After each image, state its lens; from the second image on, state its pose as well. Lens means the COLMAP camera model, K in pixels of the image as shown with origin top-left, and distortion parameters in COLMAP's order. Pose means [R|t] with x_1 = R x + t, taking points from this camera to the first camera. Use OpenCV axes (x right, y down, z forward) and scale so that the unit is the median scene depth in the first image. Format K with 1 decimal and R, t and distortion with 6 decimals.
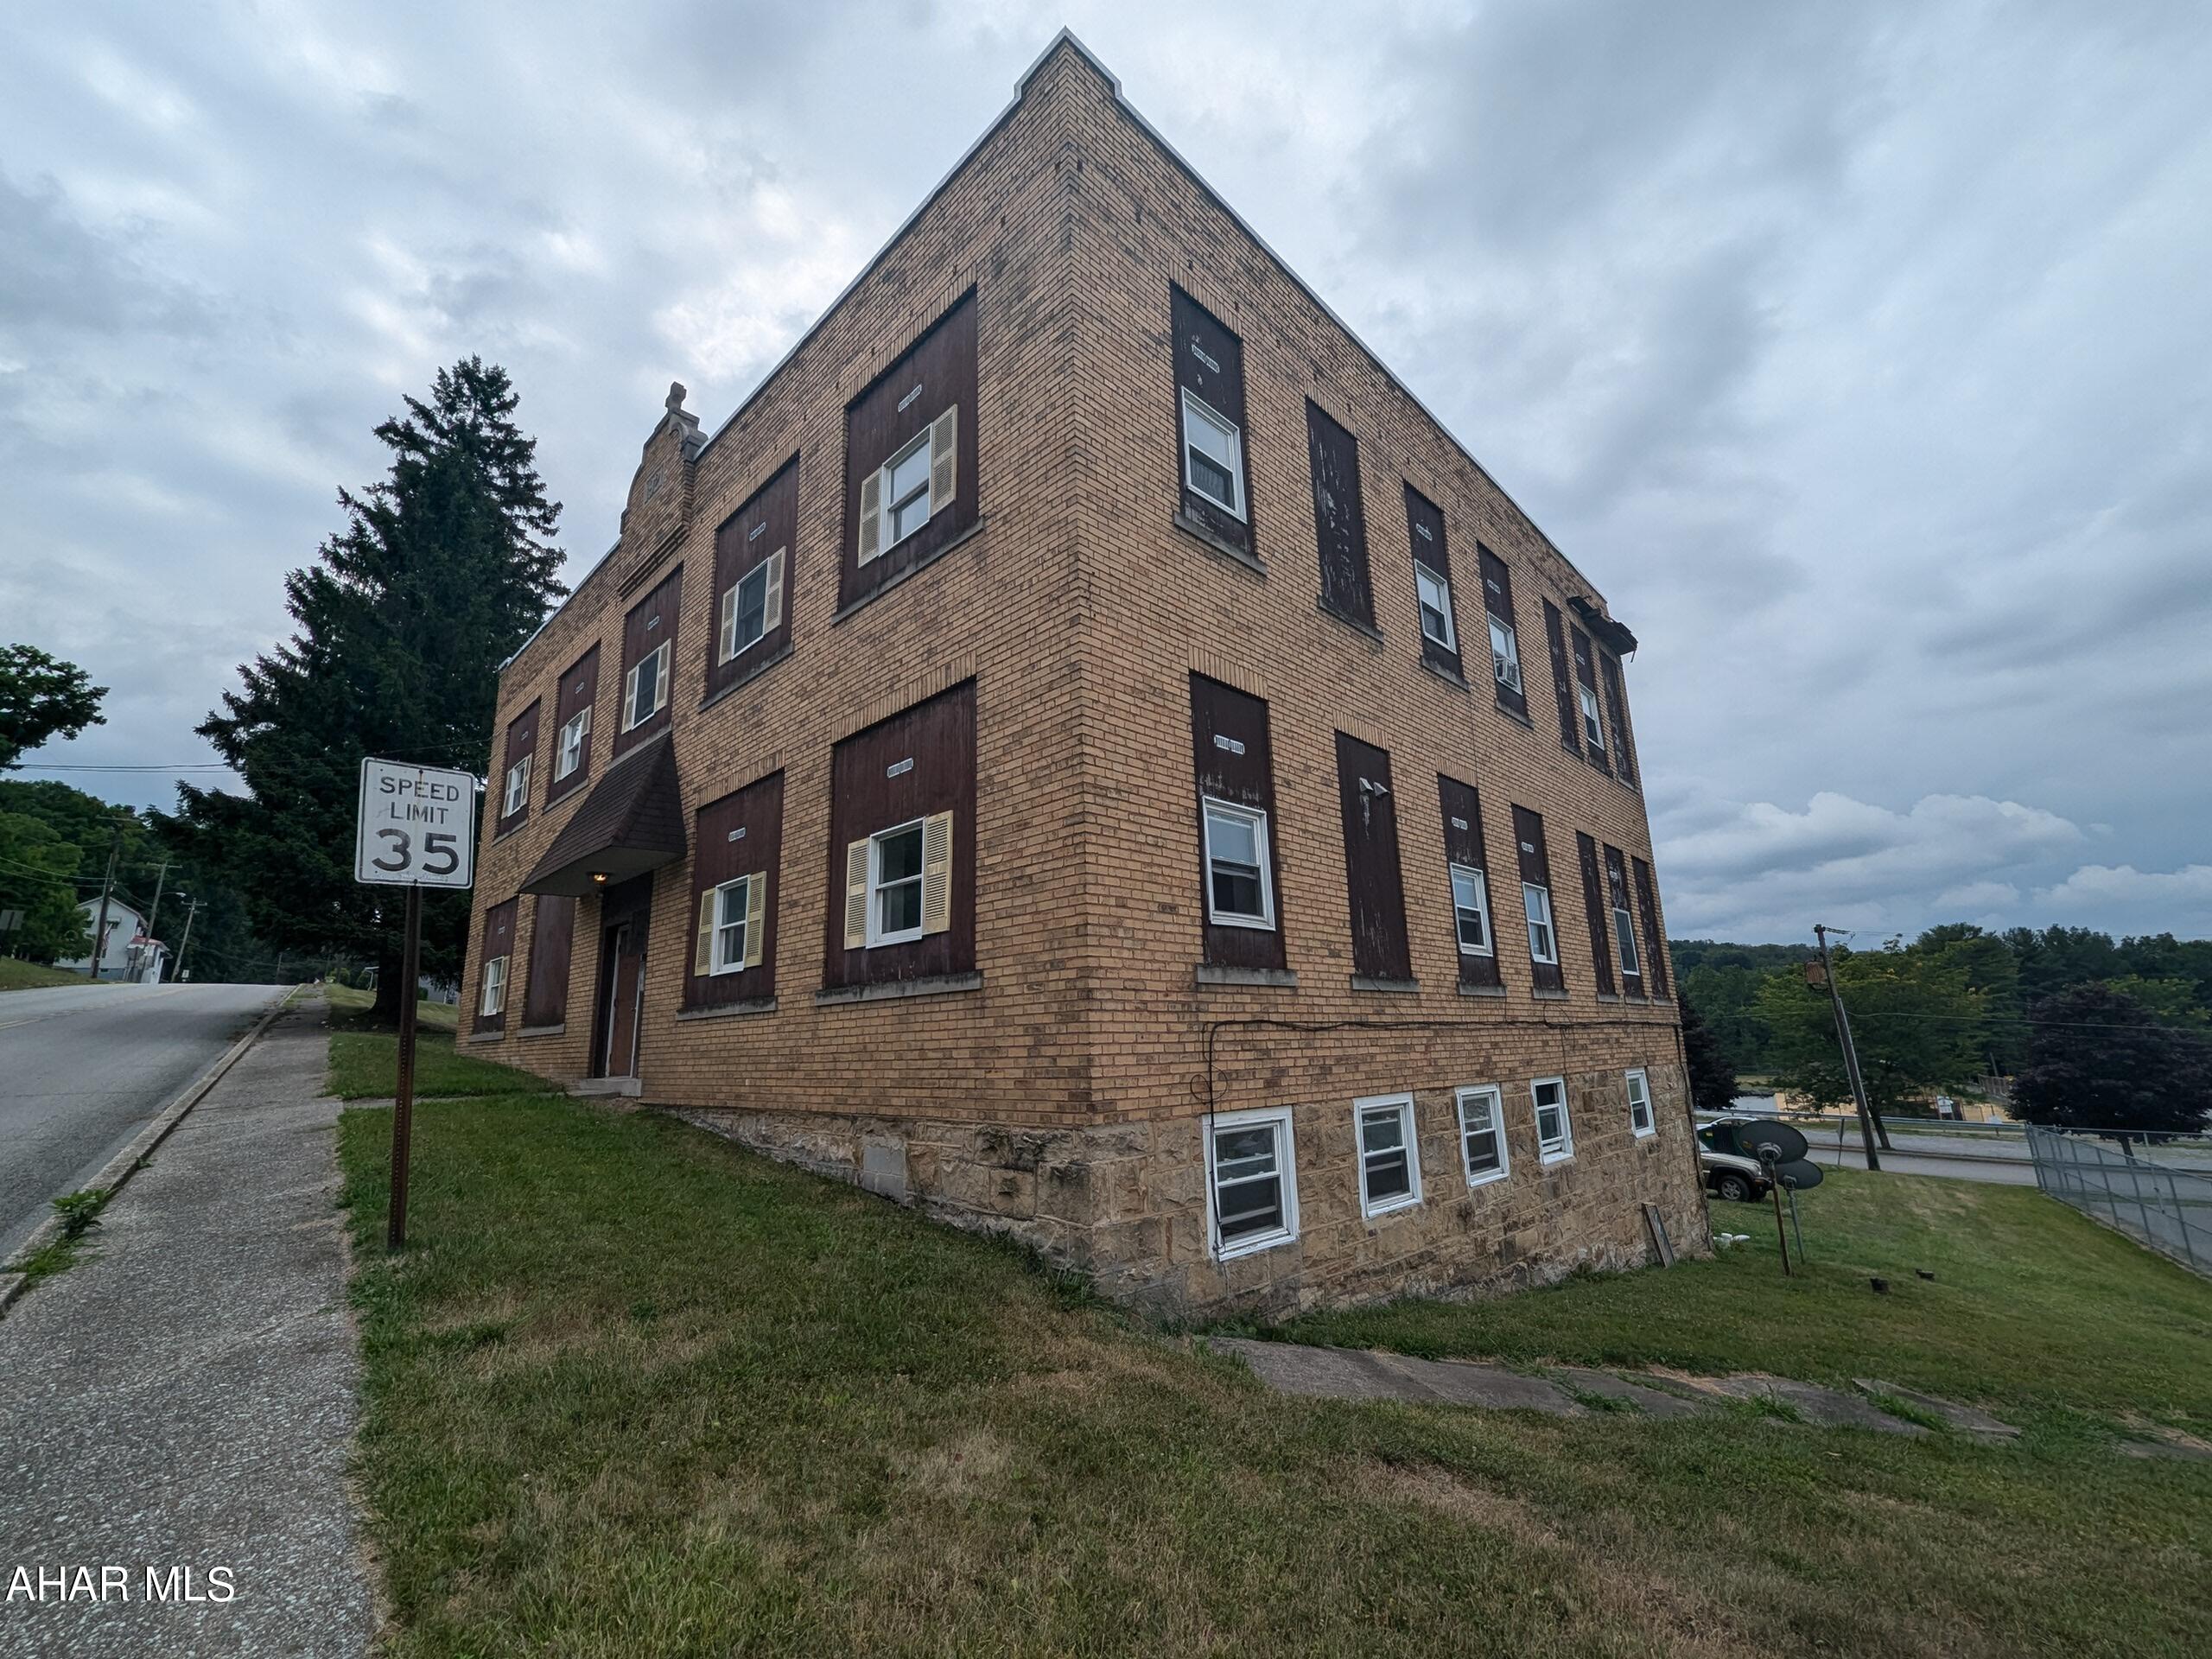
lens RADIAL K [[922.8, 0, 1100.7], [0, 922.8, 836.0], [0, 0, 1]] dist [-0.000666, -0.000061]
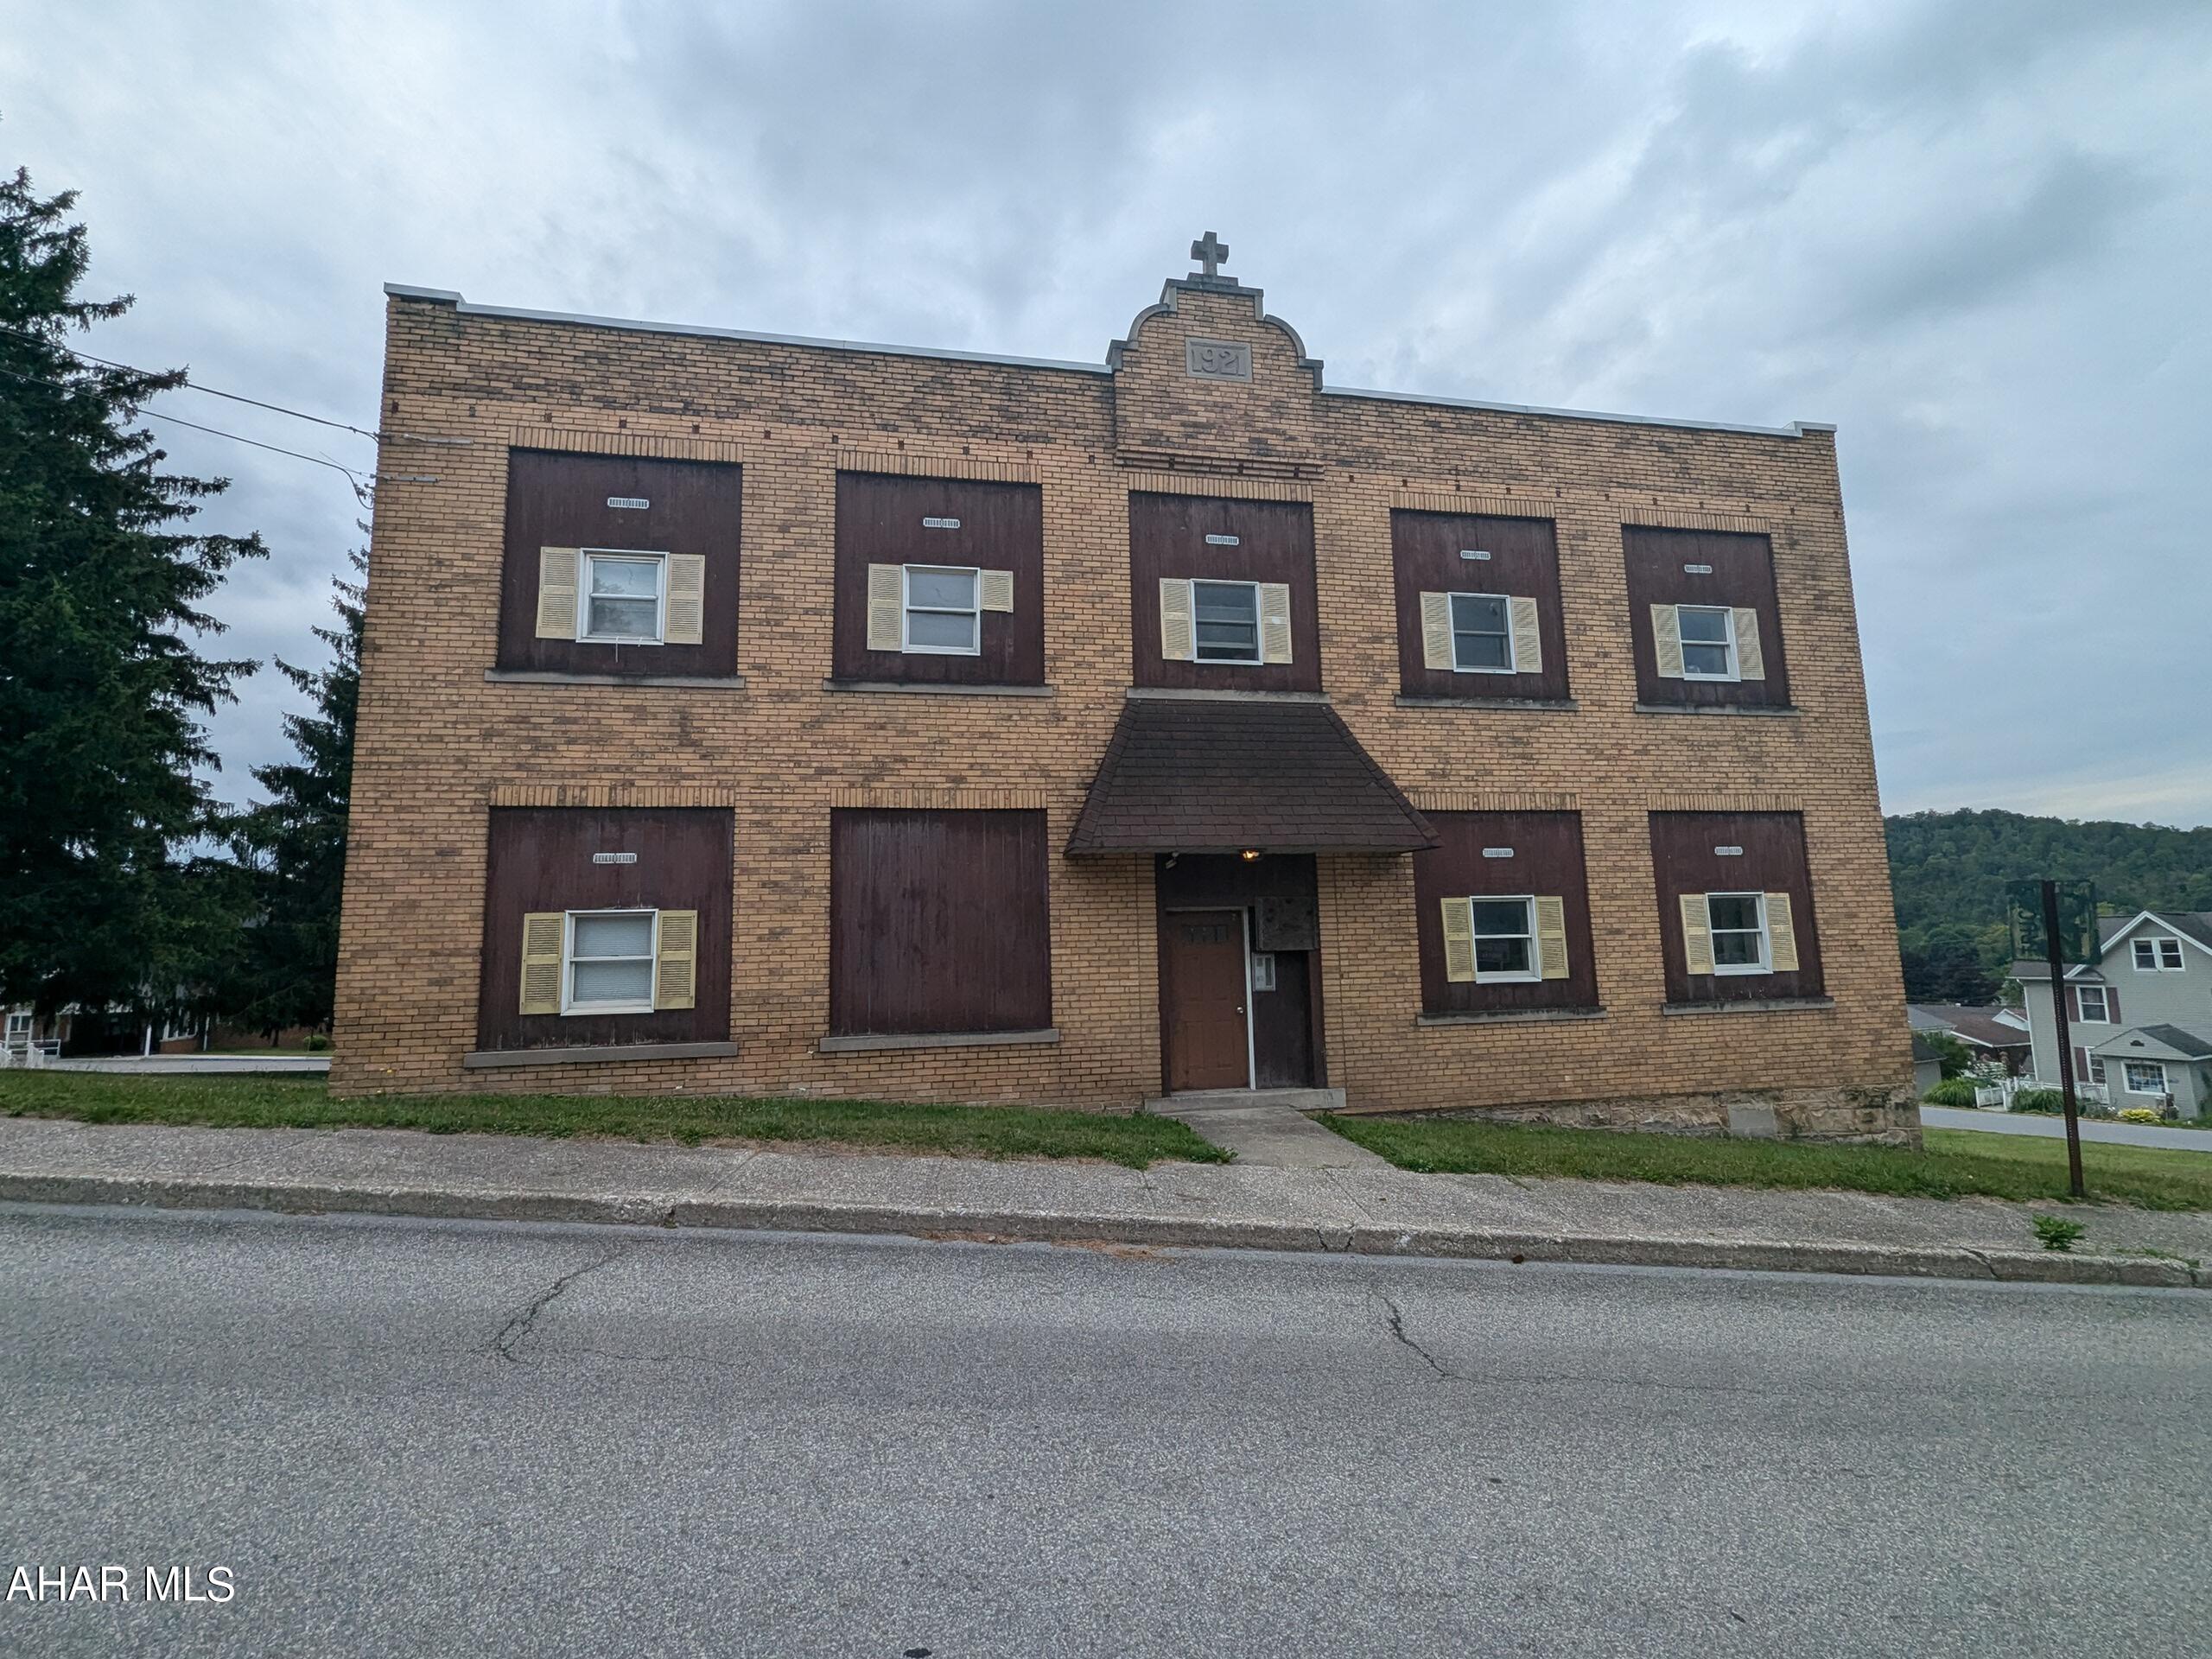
lens RADIAL K [[922.8, 0, 1100.7], [0, 922.8, 836.0], [0, 0, 1]] dist [-0.000666, -0.000061]
pose [[0.574287, 0.117338, 0.810201, -2.015055], [-0.175482, 0.984315, -0.018169, 0.105005], [-0.799625, -0.131742, 0.585870, 0.974780]]
